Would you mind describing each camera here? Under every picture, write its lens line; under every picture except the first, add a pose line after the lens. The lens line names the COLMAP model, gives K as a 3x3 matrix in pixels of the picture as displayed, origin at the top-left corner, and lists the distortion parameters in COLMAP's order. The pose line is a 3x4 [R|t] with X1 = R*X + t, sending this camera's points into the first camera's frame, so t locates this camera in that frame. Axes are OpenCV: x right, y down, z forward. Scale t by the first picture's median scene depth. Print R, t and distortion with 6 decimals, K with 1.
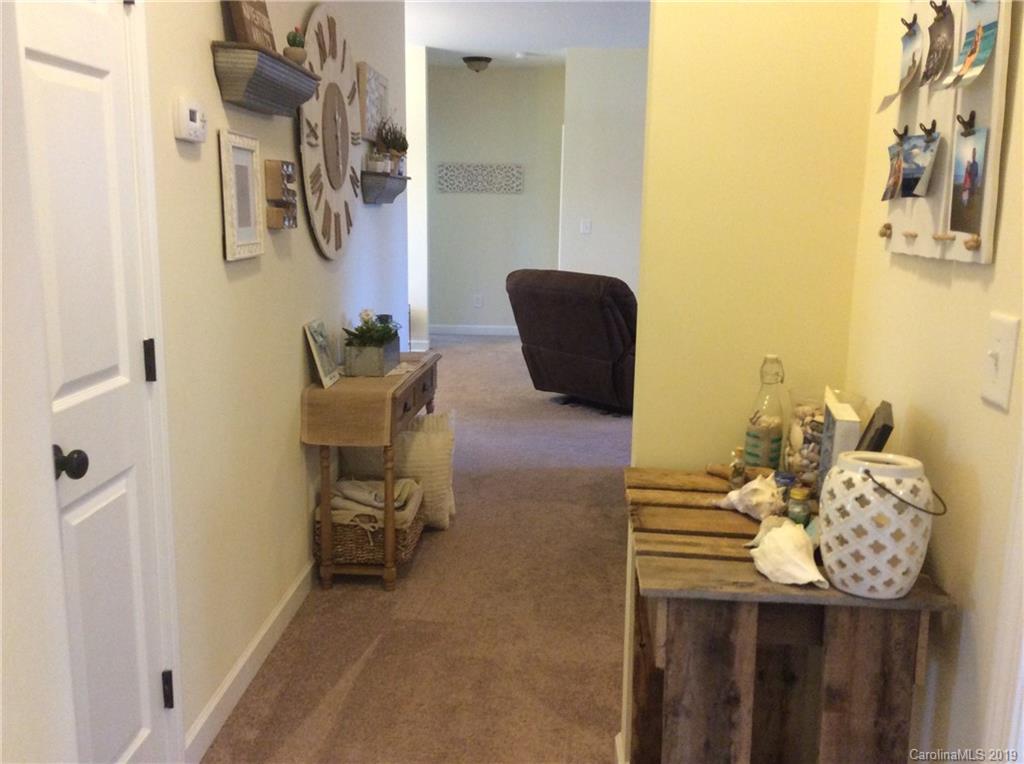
lens RADIAL K [[922.3, 0, 512.0], [0, 922.3, 382.0], [0, 0, 1]] dist [-0.009582, -0.008967]
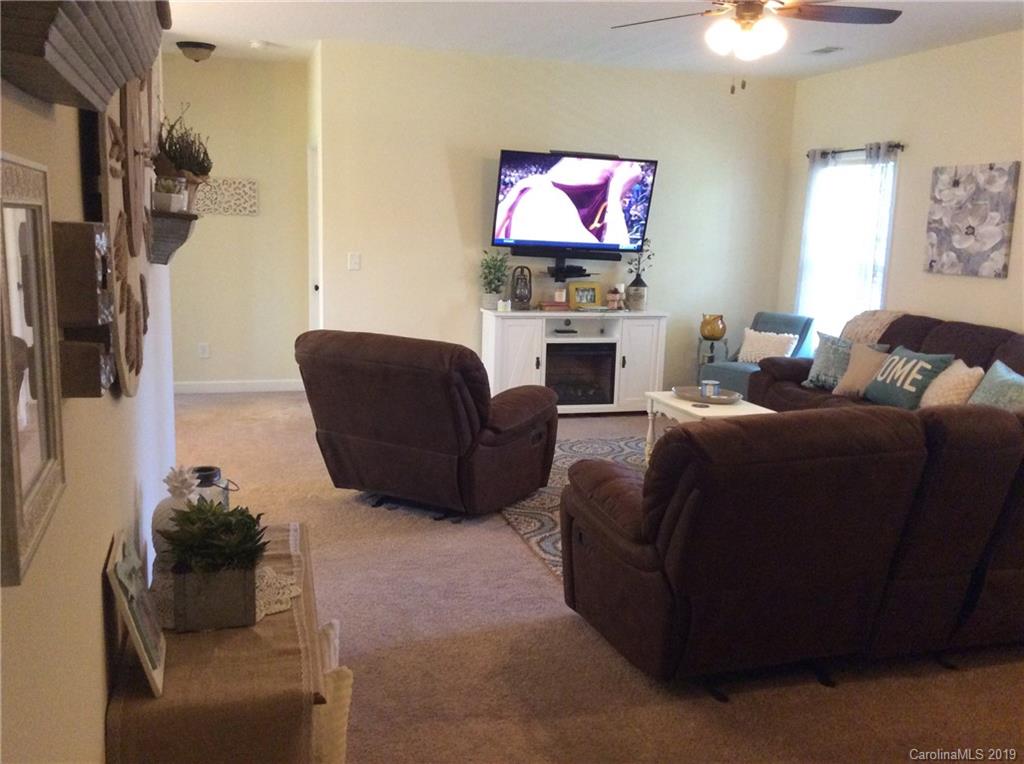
lens RADIAL K [[889.9, 0, 513.4], [0, 889.9, 357.7], [0, 0, 1]] dist [0.002776, 0.001295]
pose [[0.928041, -0.036503, 0.370684, -0.109055], [0.046276, 0.998775, -0.017501, -0.081726], [-0.369591, 0.033395, 0.928594, 0.285781]]
